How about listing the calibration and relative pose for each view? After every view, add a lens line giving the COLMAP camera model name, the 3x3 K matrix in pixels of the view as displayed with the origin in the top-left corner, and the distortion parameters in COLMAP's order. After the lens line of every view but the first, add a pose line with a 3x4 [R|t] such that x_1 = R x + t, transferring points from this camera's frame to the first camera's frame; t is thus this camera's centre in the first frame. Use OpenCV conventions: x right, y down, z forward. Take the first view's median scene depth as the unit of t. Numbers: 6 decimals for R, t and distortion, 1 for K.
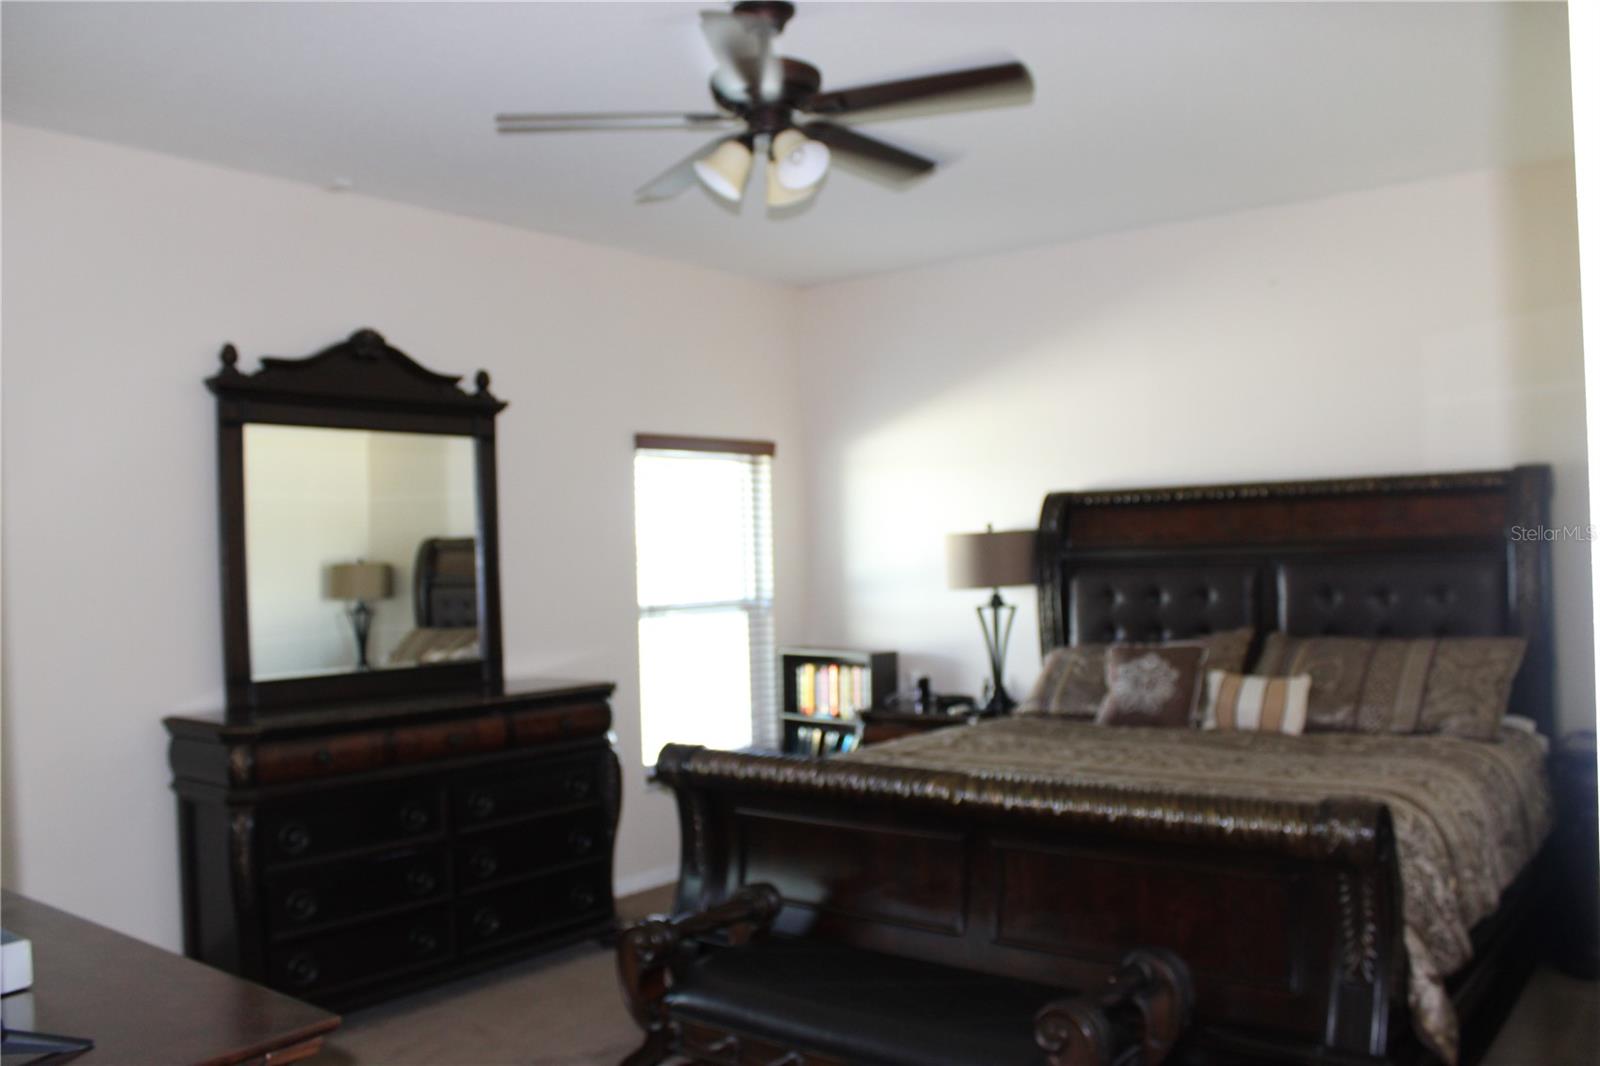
lens RADIAL K [[1283.3, 0, 800.0], [0, 1283.3, 533.0], [0, 0, 1]] dist [-0.223252, 0.205667]
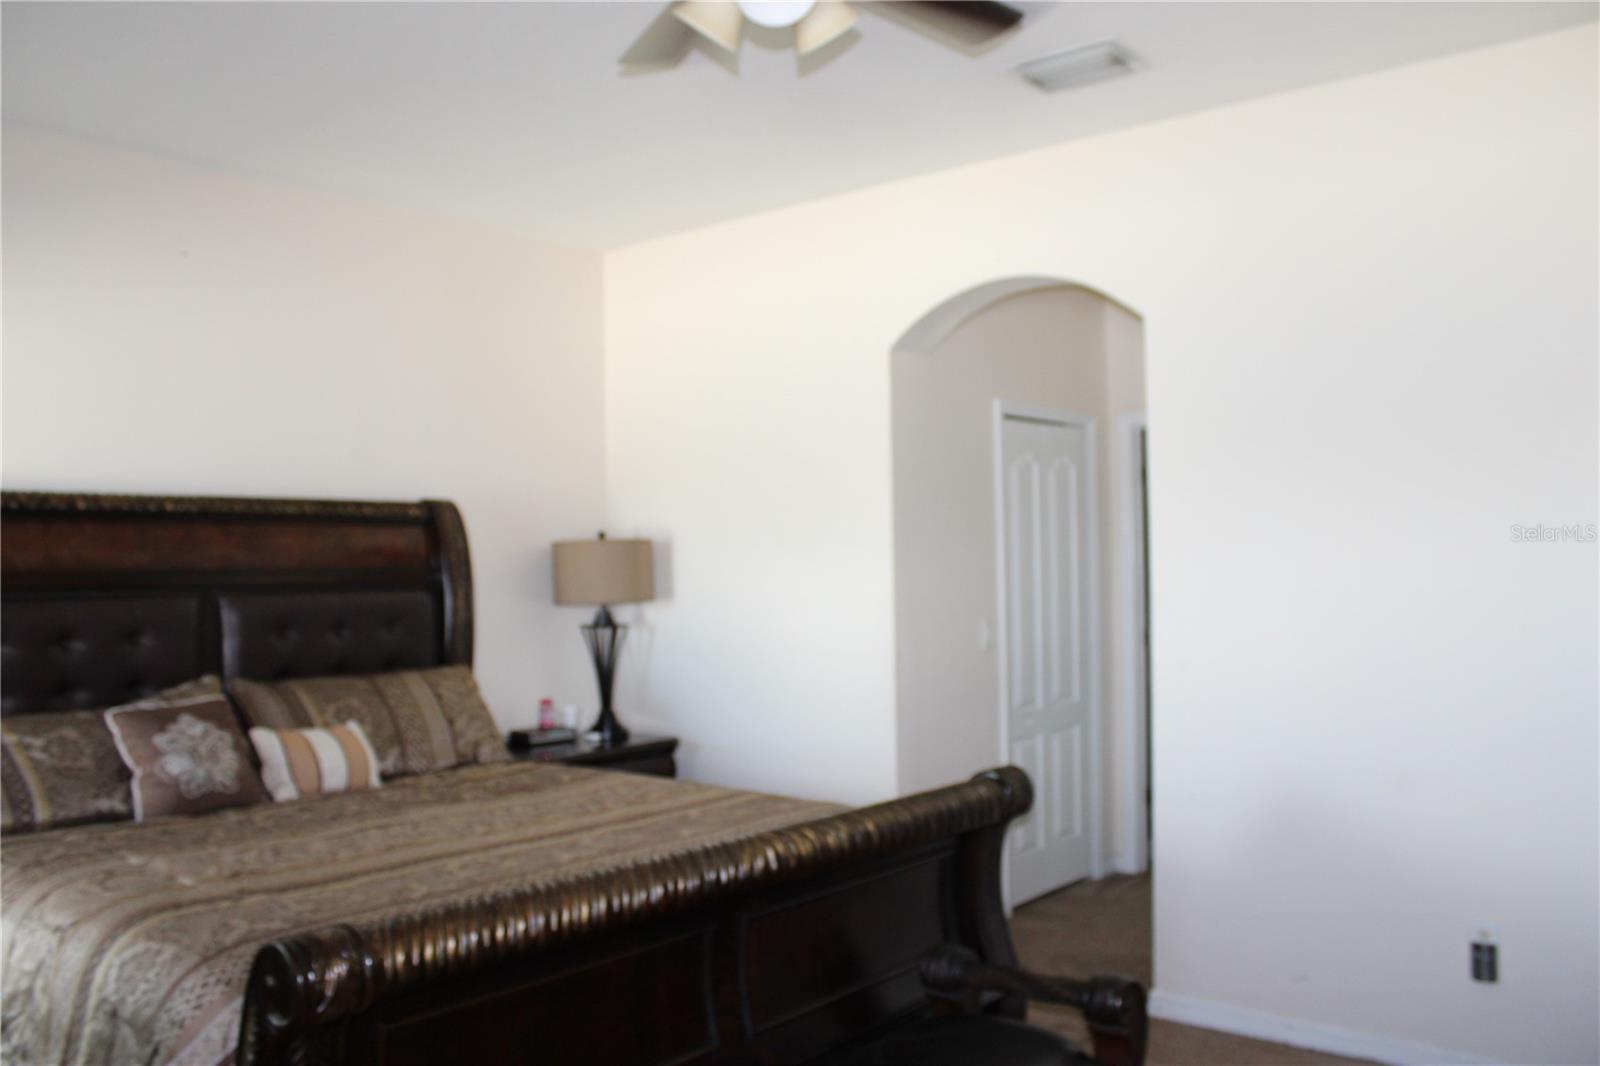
lens RADIAL K [[1283.3, 0, 800.0], [0, 1283.3, 533.0], [0, 0, 1]] dist [-0.223252, 0.205667]
pose [[0.101728, 0.037915, 0.994089, -0.469450], [0.008526, 0.999204, -0.038983, 0.022771], [-0.994776, 0.012441, 0.101324, 0.658502]]
